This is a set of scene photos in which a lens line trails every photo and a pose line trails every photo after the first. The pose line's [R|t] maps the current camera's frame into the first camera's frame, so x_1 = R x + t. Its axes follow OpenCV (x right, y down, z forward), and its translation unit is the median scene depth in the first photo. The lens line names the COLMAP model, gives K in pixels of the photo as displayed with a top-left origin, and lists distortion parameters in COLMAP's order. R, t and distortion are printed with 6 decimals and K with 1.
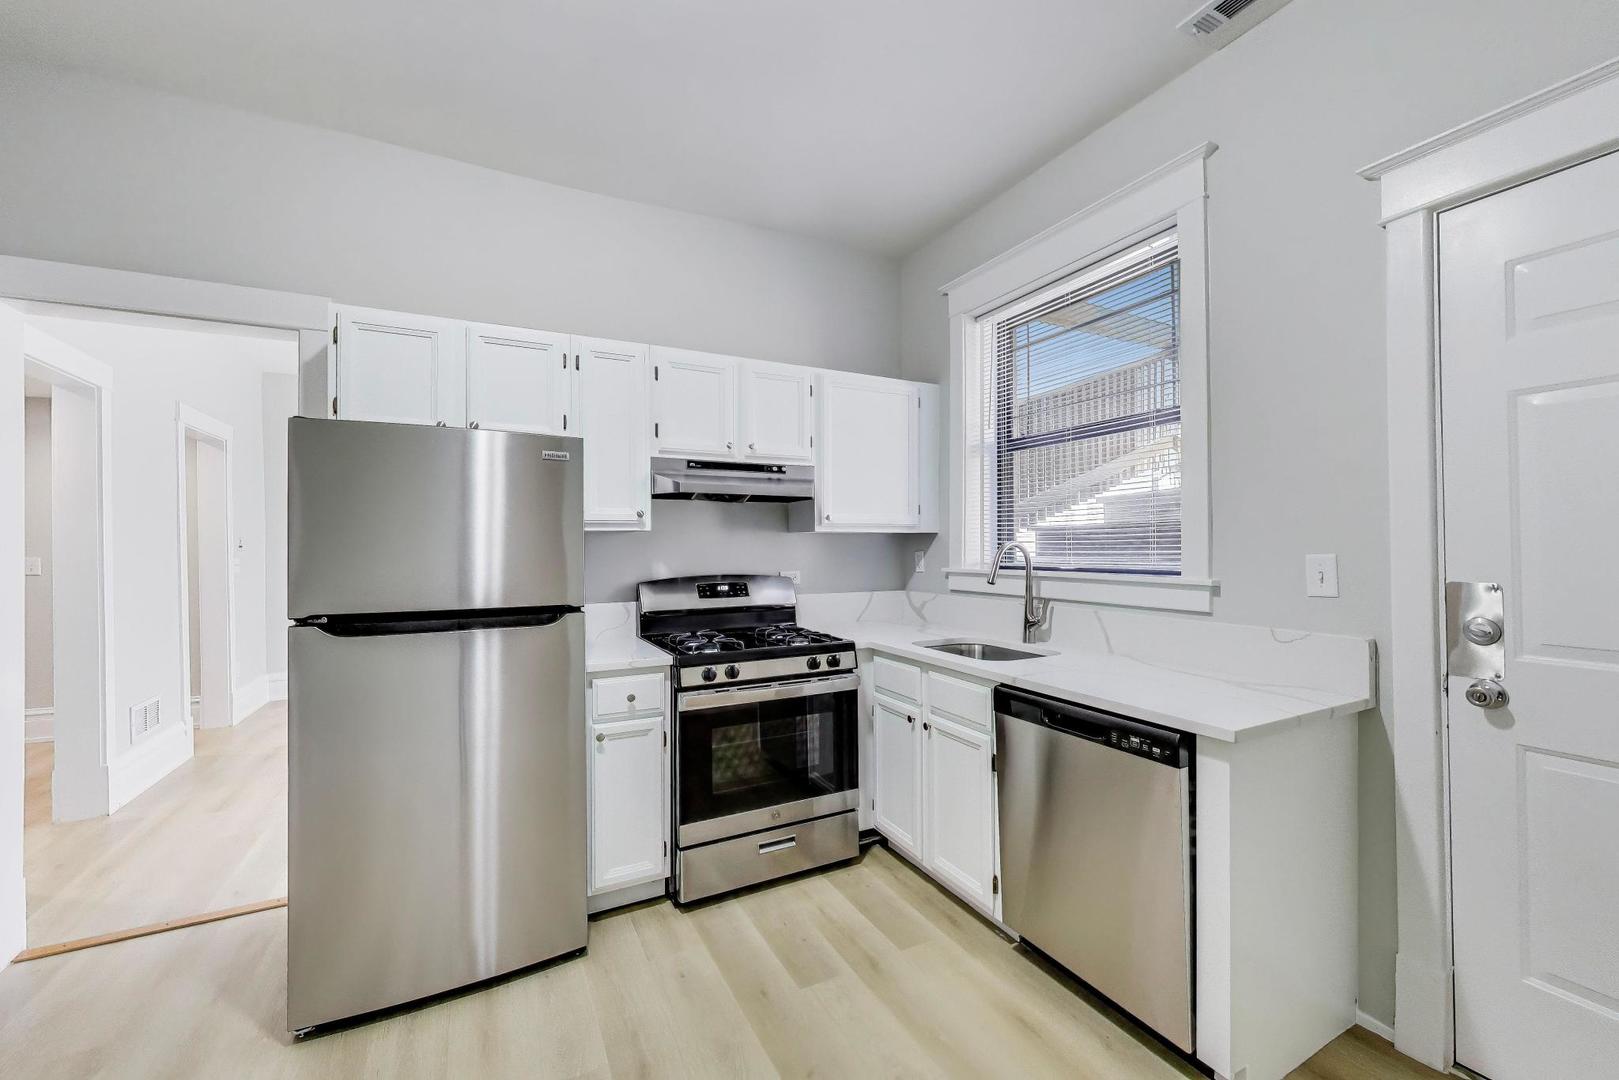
lens RADIAL K [[584.9, 0, 810.5], [0, 584.9, 551.3], [0, 0, 1]] dist [0.010959, 0.000036]
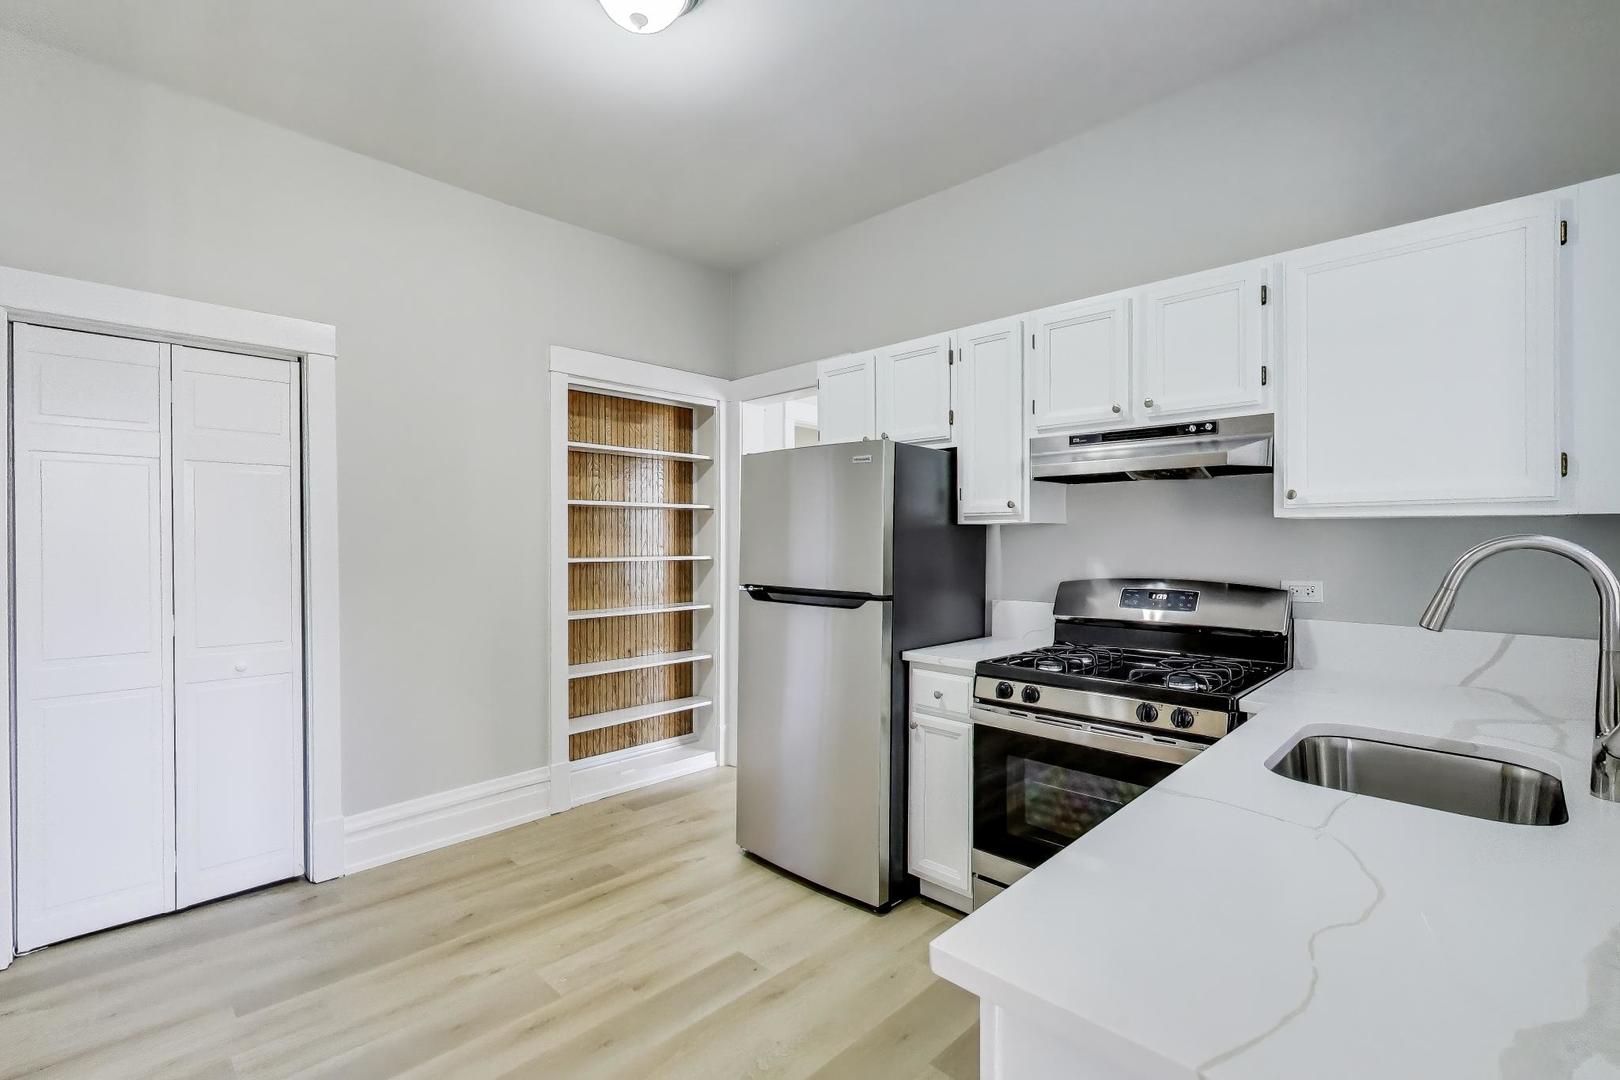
lens RADIAL K [[733.0, 0, 810.0], [0, 733.0, 540.0], [0, 0, 1]] dist [-0.001791, -0.000177]
pose [[0.344353, 0.006998, -0.938814, 0.628027], [-0.012104, 0.999922, 0.003014, -0.008402], [0.938762, 0.010325, 0.344411, 0.305877]]
